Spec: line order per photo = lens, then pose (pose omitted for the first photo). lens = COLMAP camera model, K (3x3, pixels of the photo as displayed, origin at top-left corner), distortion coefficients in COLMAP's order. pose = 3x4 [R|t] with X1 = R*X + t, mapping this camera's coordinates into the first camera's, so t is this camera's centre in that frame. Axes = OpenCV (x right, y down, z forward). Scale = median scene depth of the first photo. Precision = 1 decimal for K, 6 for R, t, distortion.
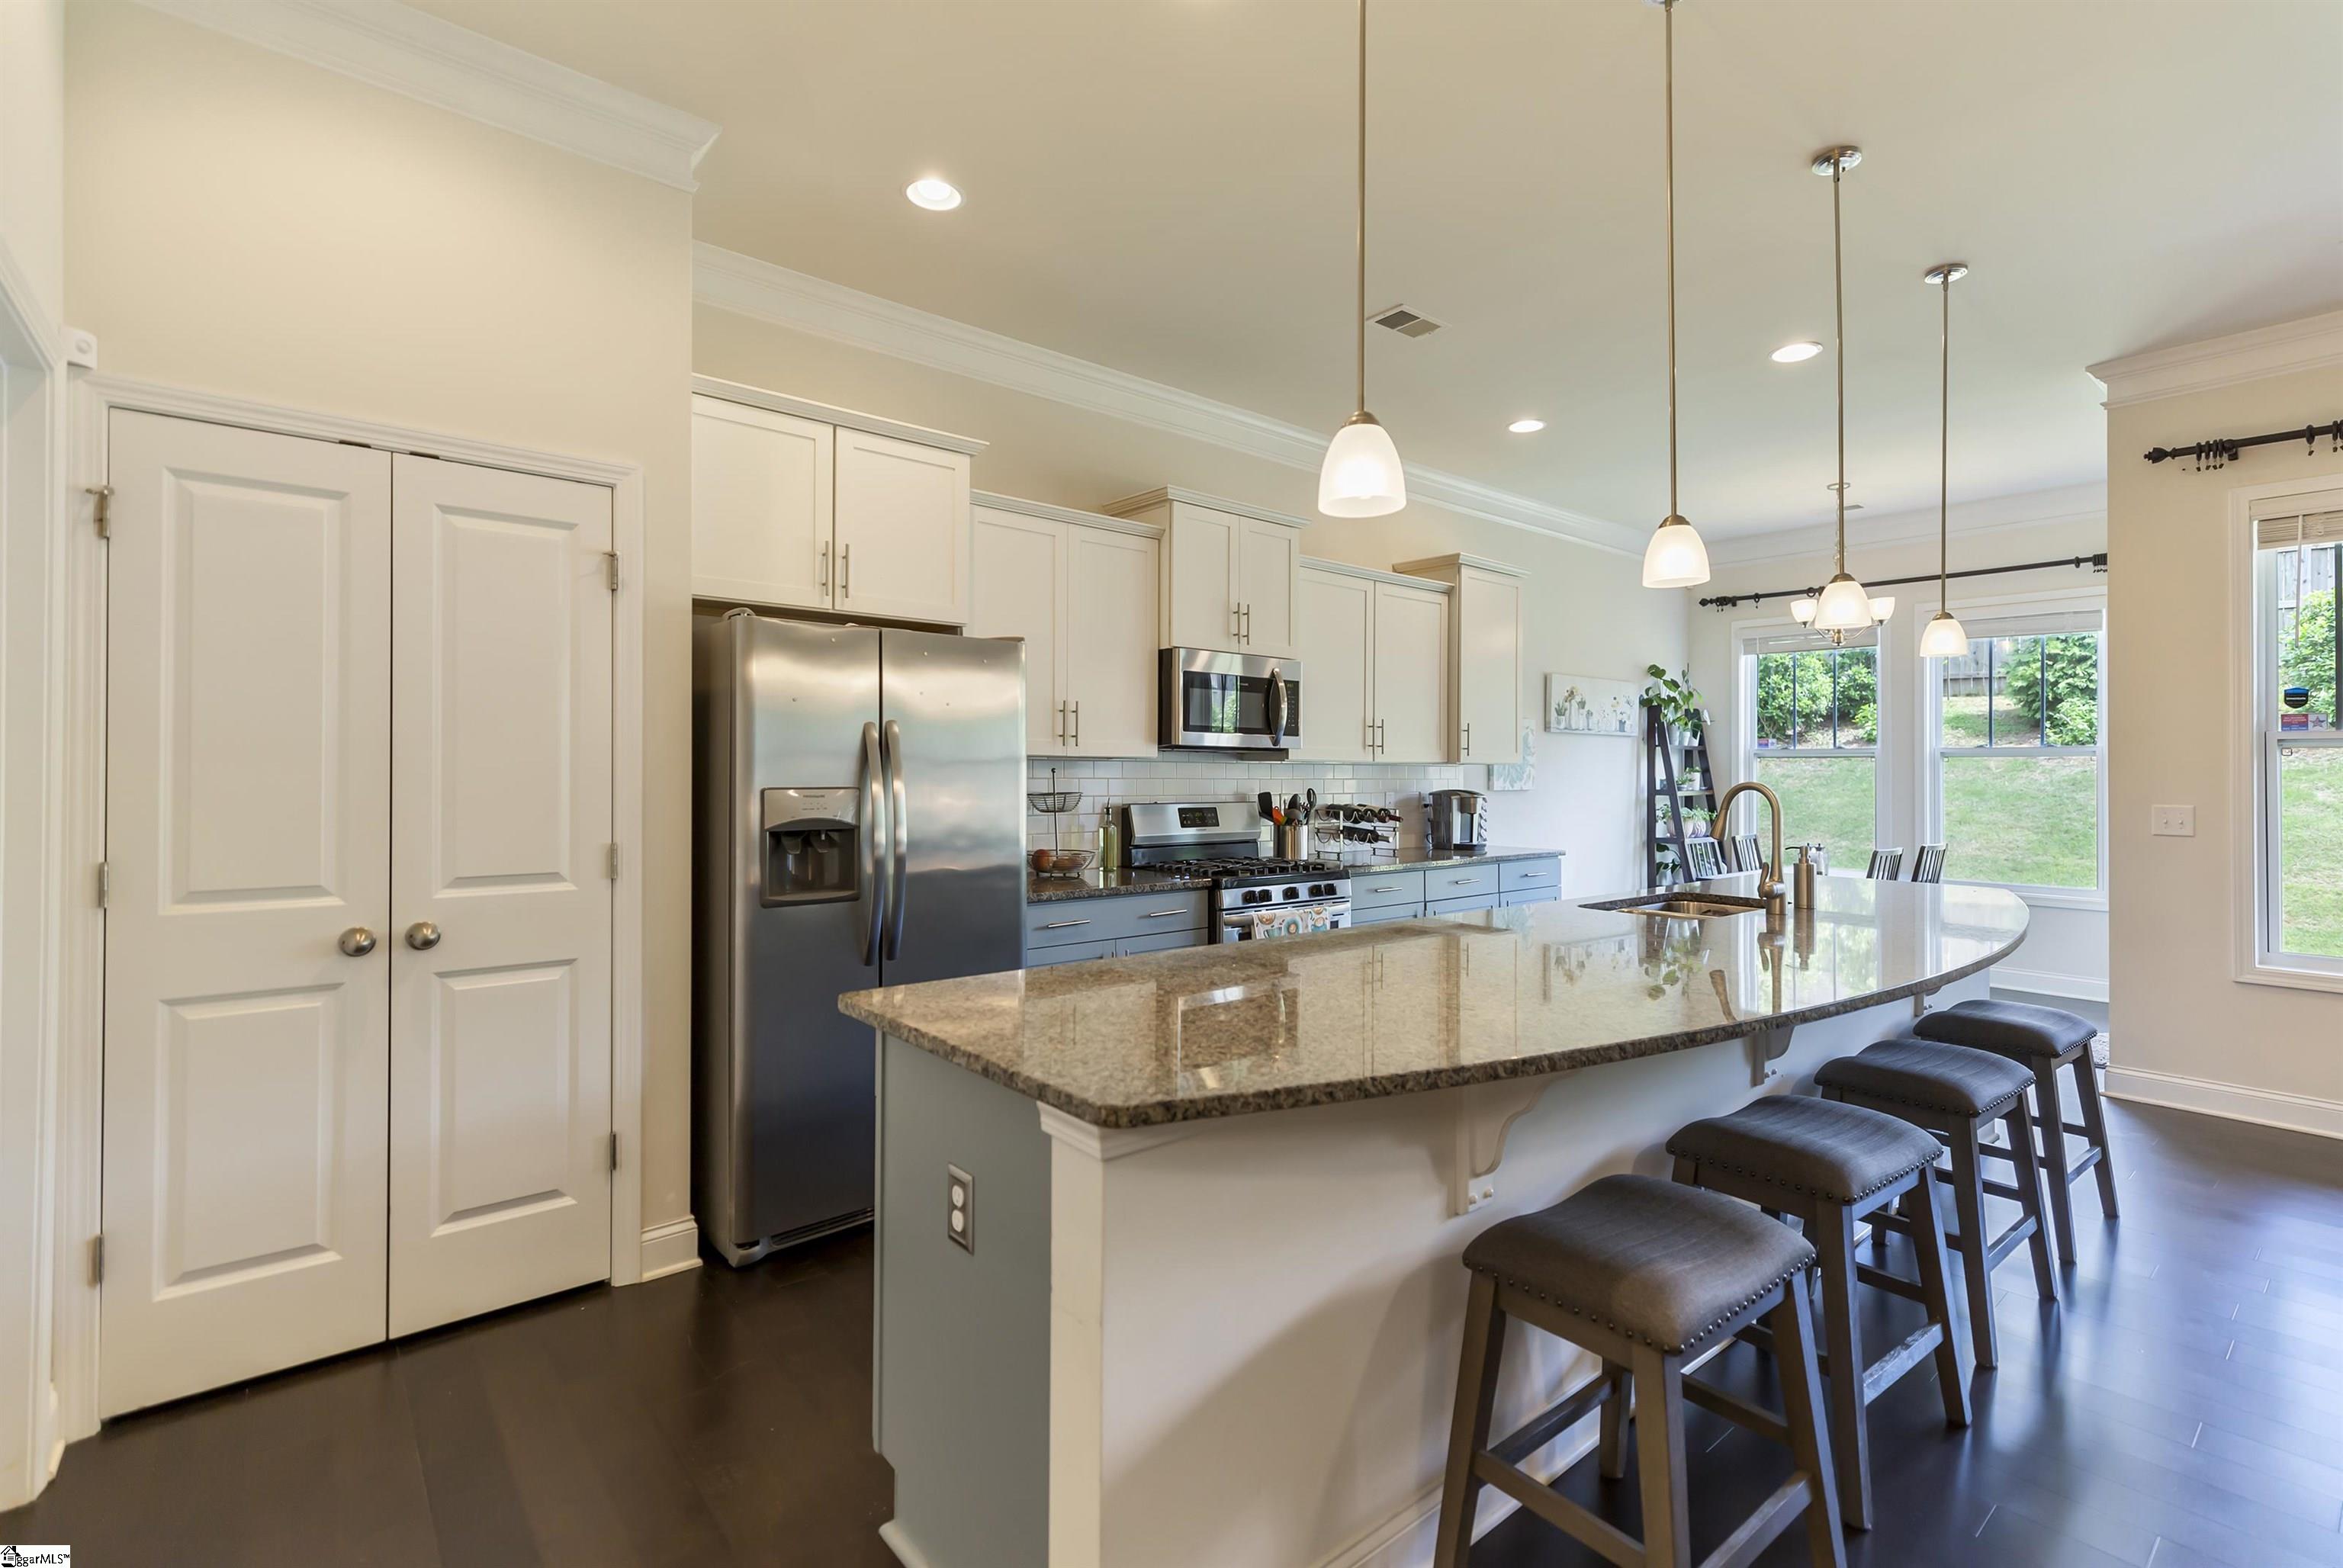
lens RADIAL K [[1077.5, 0, 1171.4], [0, 1077.5, 754.1], [0, 0, 1]] dist [0.008991, -0.001803]
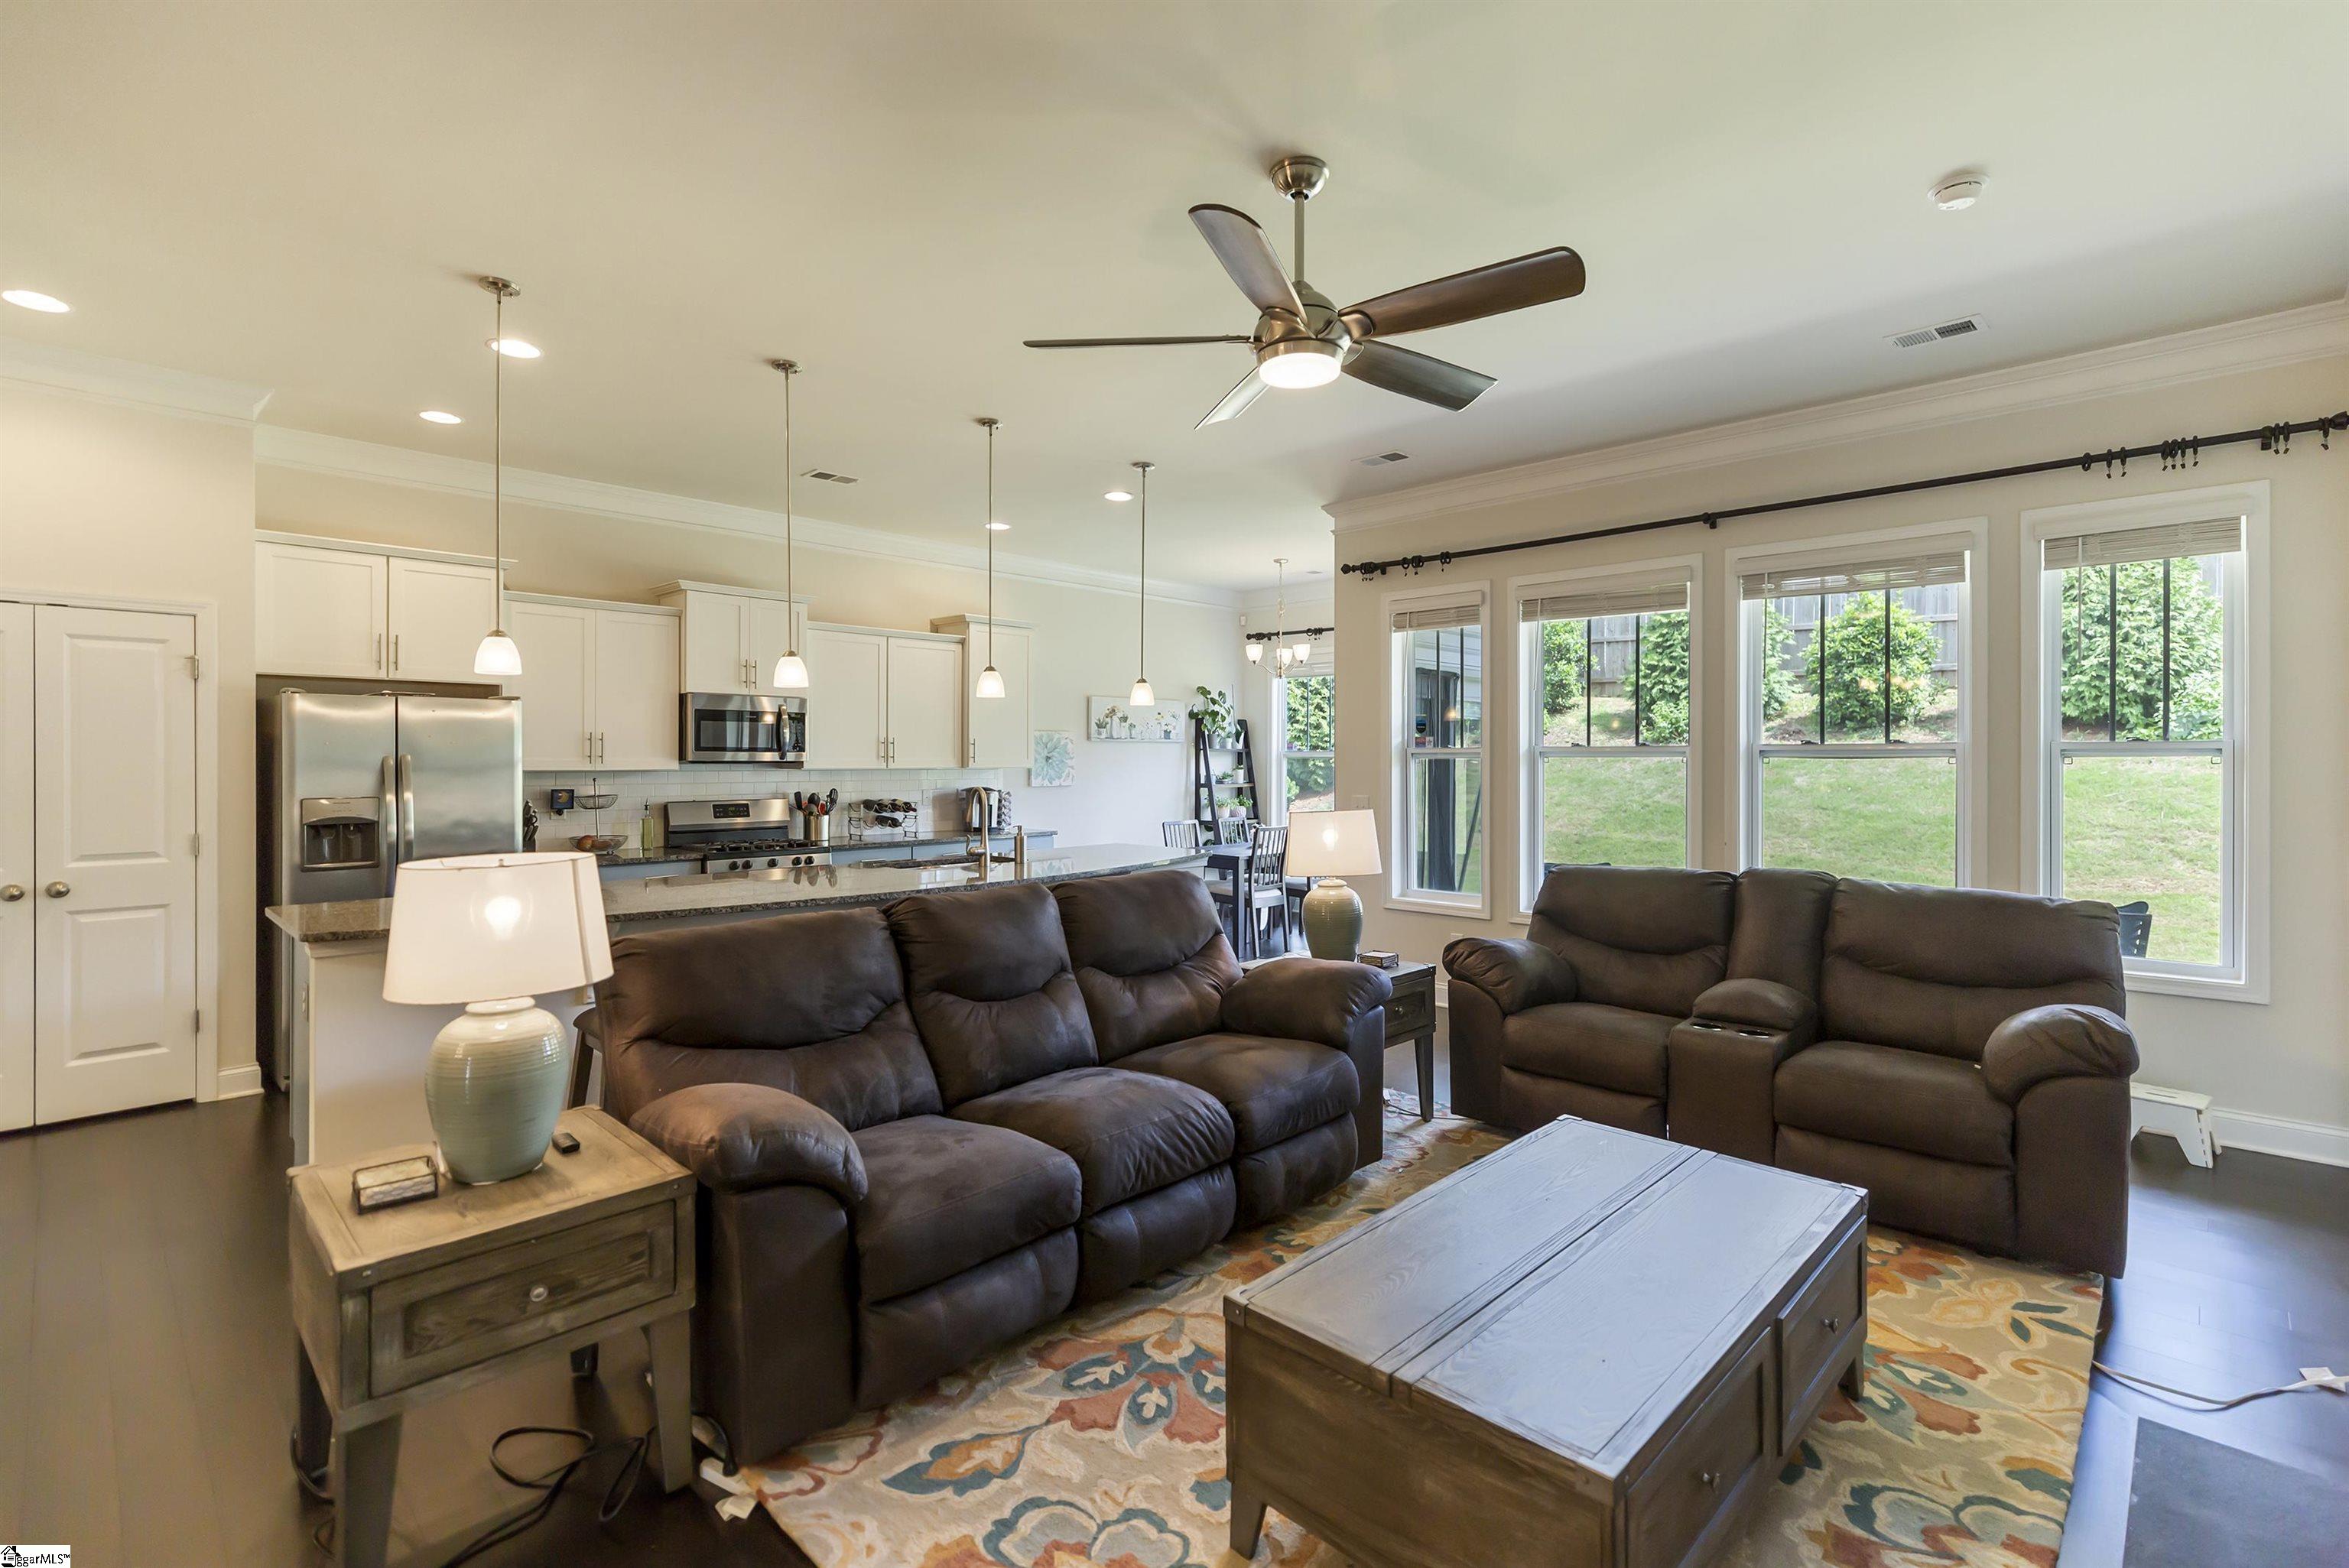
lens RADIAL K [[1080.2, 0, 1174.4], [0, 1080.2, 754.1], [0, 0, 1]] dist [0.008991, -0.001803]
pose [[0.994622, -0.006231, 0.103388, 0.452665], [0.004963, 0.999909, 0.012516, -0.029522], [-0.103456, -0.011935, 0.994562, -0.452751]]
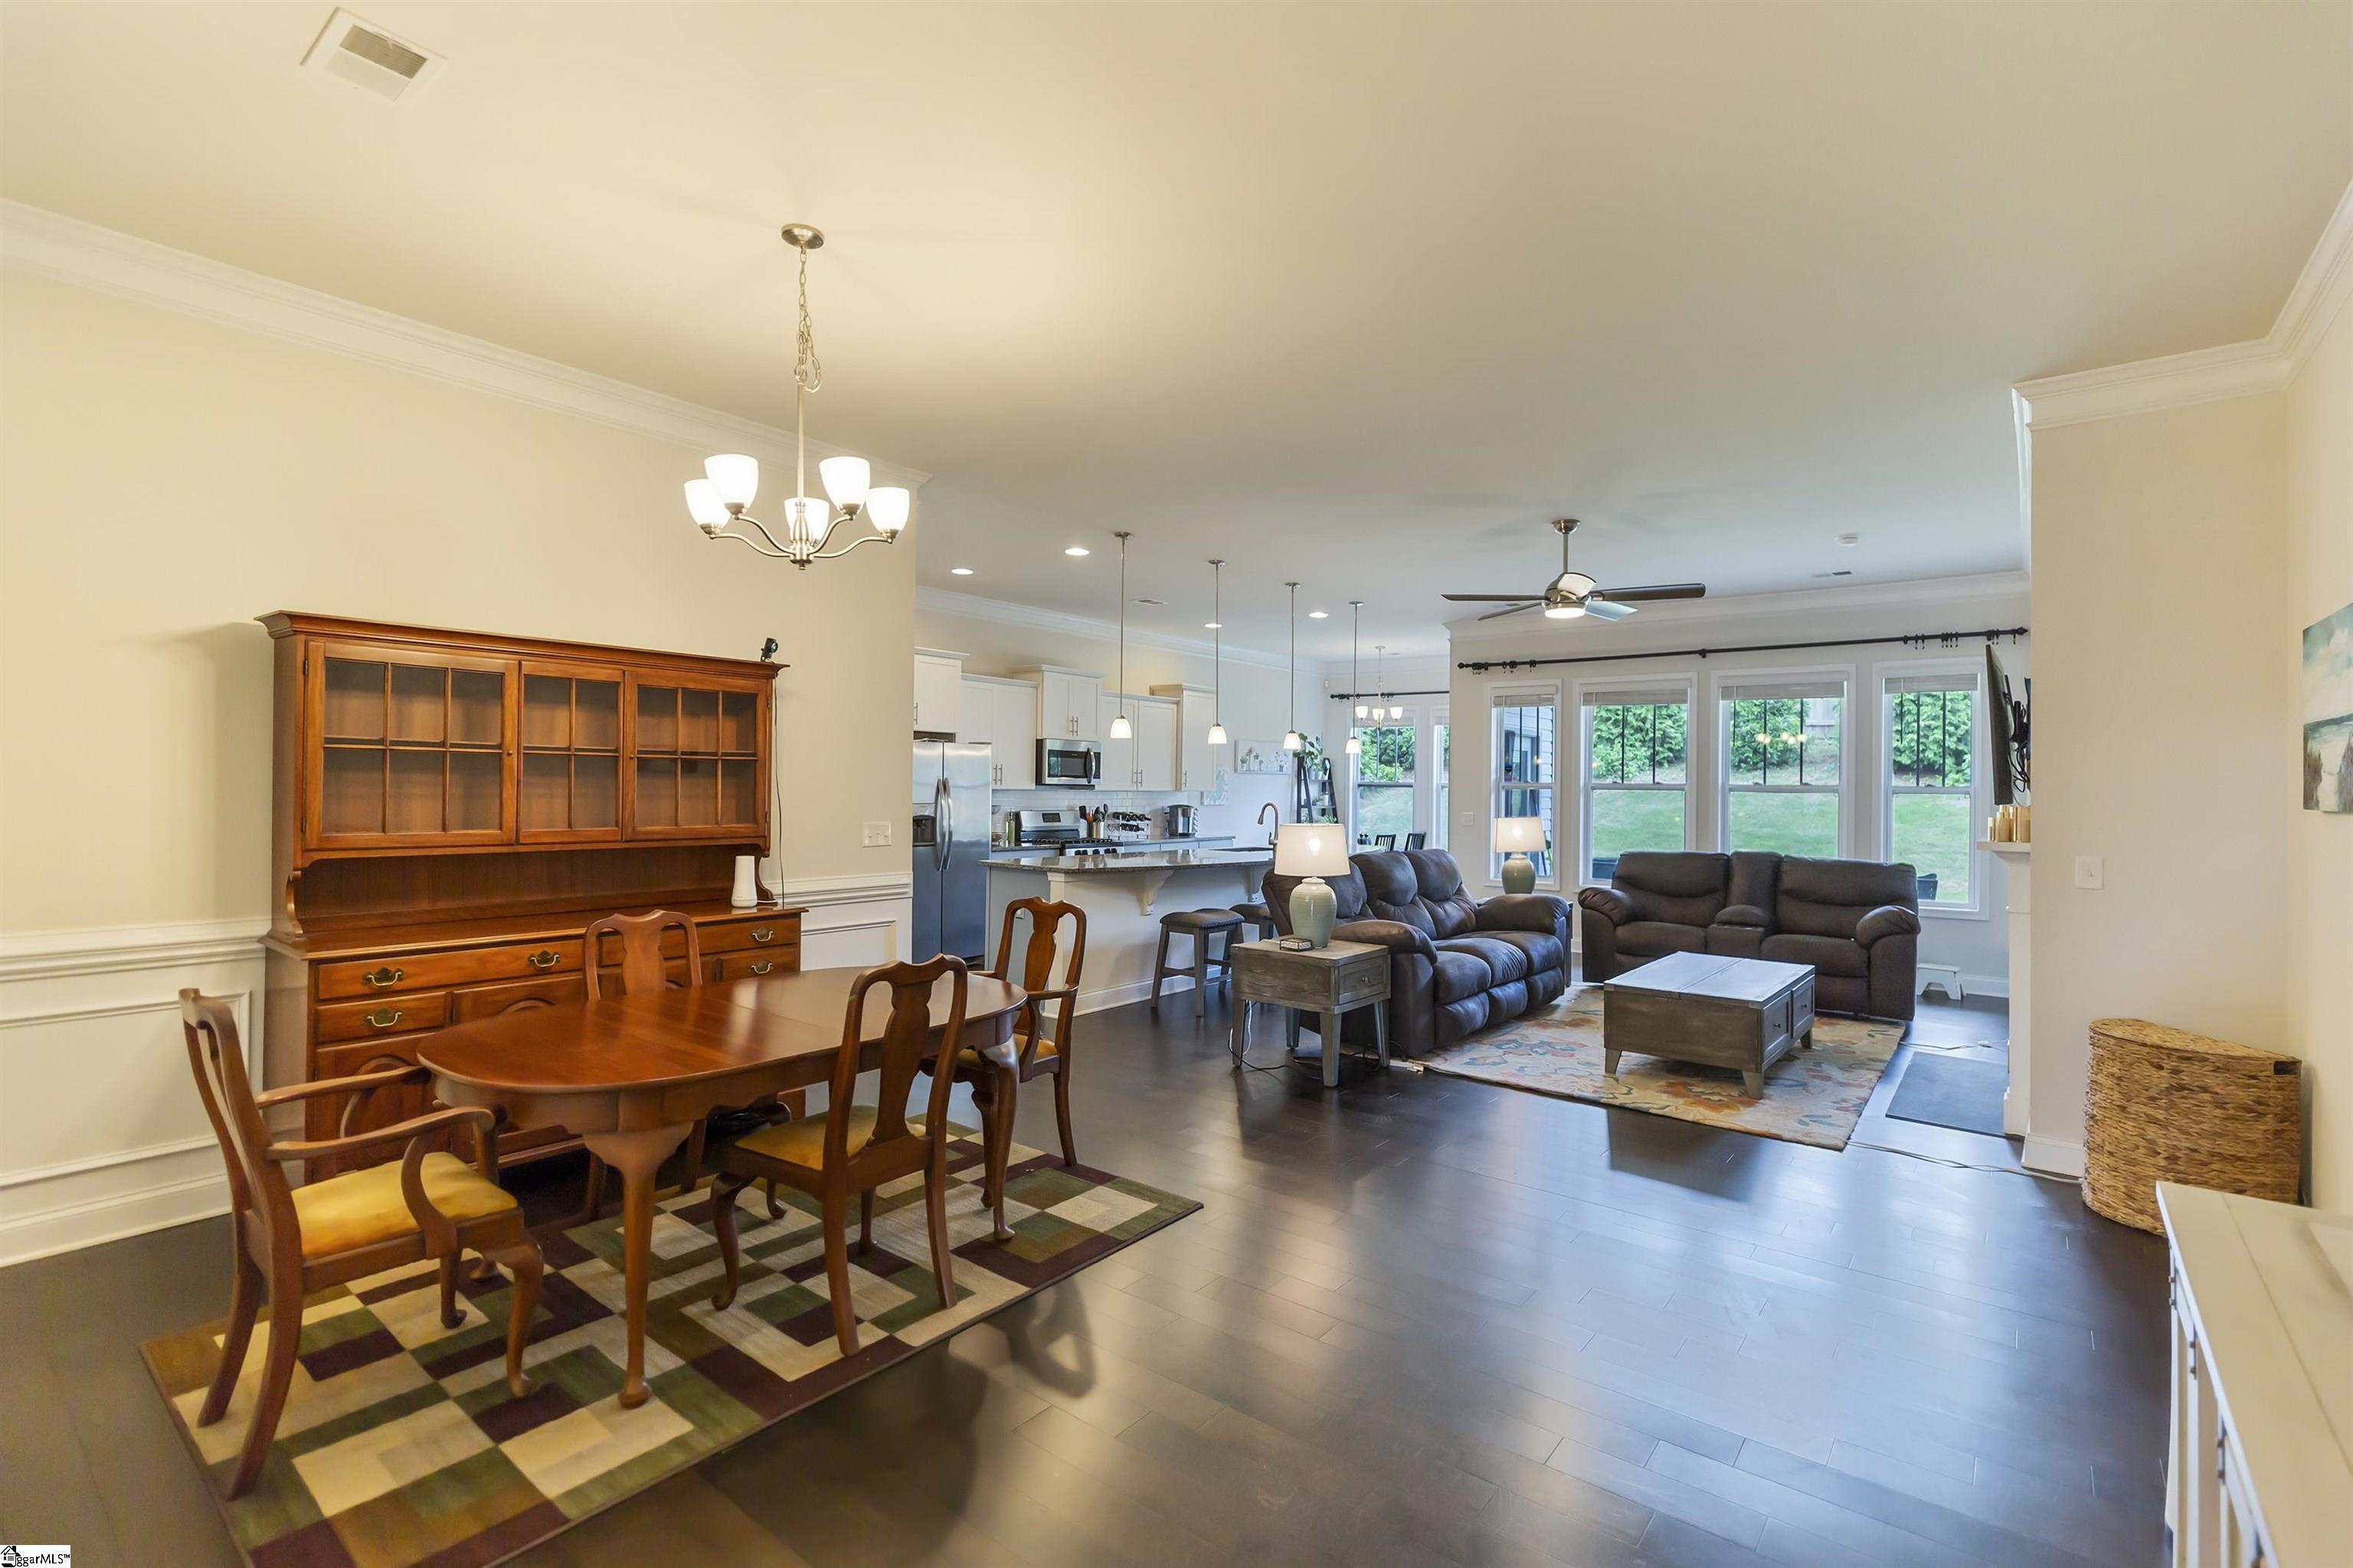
lens RADIAL K [[1082.2, 0, 1176.4], [0, 1082.2, 754.0], [0, 0, 1]] dist [0.008991, -0.001803]
pose [[0.980501, 0.013839, 0.196027, -0.147195], [-0.011686, 0.999858, -0.012137, -0.040780], [-0.196167, 0.009609, 0.980523, -1.074546]]
